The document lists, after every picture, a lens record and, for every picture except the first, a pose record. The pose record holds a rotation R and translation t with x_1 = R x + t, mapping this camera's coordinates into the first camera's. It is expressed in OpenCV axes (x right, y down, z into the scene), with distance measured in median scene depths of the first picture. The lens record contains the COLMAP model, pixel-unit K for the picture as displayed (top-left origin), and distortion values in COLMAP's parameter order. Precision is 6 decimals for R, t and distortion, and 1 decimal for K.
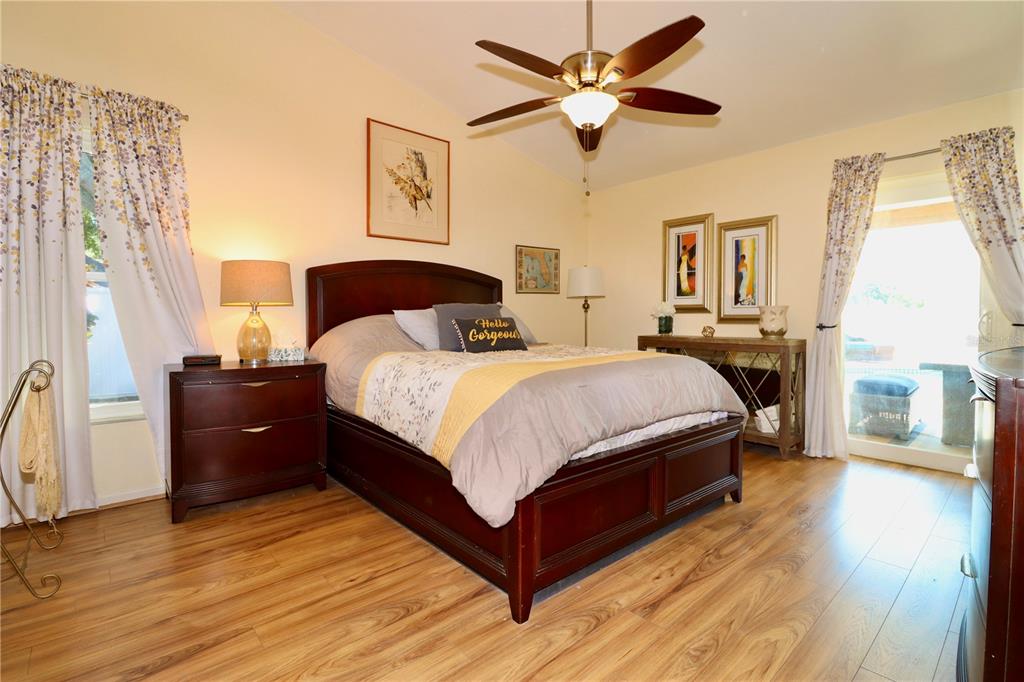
lens RADIAL K [[474.0, 0, 516.9], [0, 474.0, 328.4], [0, 0, 1]] dist [-0.000198, -0.012684]
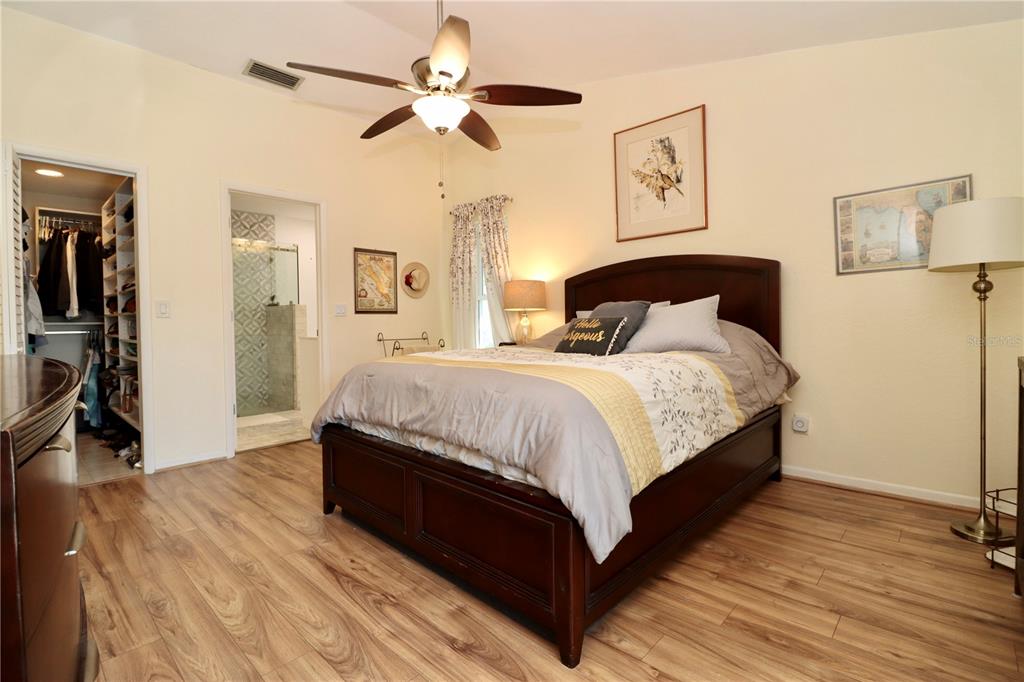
lens RADIAL K [[474.0, 0, 516.9], [0, 474.0, 328.4], [0, 0, 1]] dist [-0.000198, -0.012684]
pose [[0.097415, 0.015719, -0.995120, 0.741761], [-0.009027, 0.999848, 0.014910, -0.012031], [0.995203, 0.007531, 0.097542, 0.670339]]
